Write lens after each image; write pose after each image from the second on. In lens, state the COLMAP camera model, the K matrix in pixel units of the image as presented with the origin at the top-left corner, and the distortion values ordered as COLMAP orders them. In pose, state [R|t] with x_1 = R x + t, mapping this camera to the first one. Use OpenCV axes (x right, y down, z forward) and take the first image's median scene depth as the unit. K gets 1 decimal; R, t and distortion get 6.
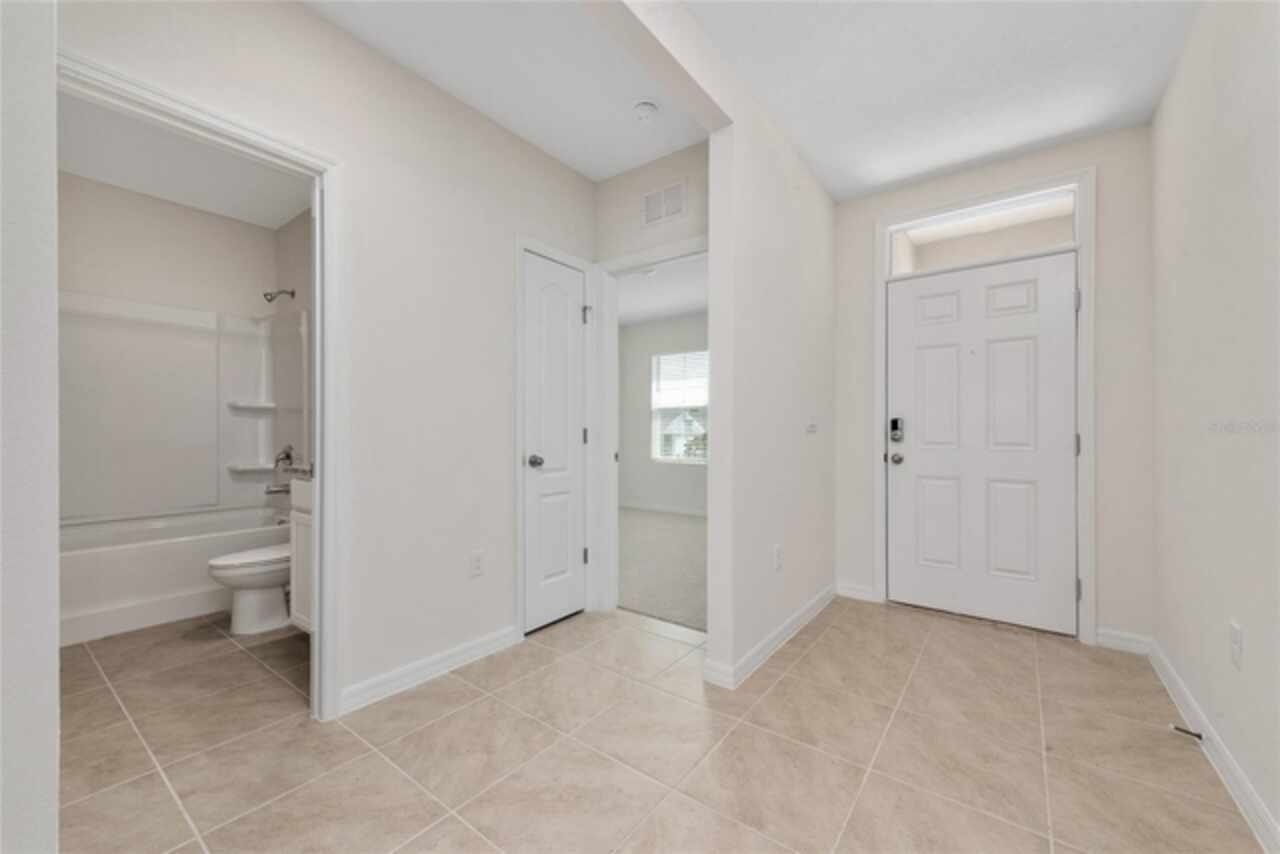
lens RADIAL K [[502.5, 0, 640.2], [0, 502.5, 433.3], [0, 0, 1]] dist [0.002390, 0.000027]
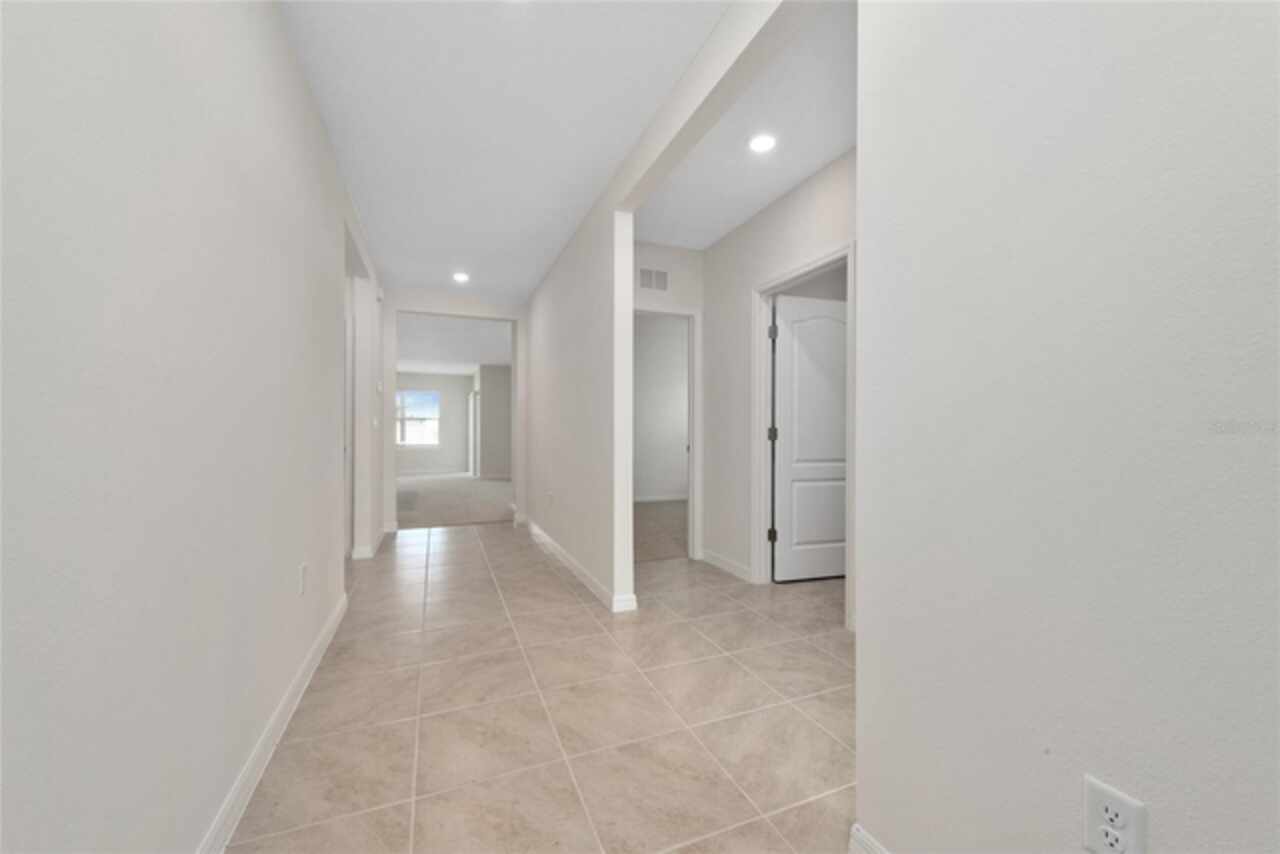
lens RADIAL K [[502.5, 0, 644.9], [0, 502.5, 432.2], [0, 0, 1]] dist [0.002390, 0.000027]
pose [[-0.516435, -0.003644, -0.856319, 1.072812], [0.002647, 0.999979, -0.005852, 0.007520], [0.856322, -0.005289, -0.516415, 1.431062]]
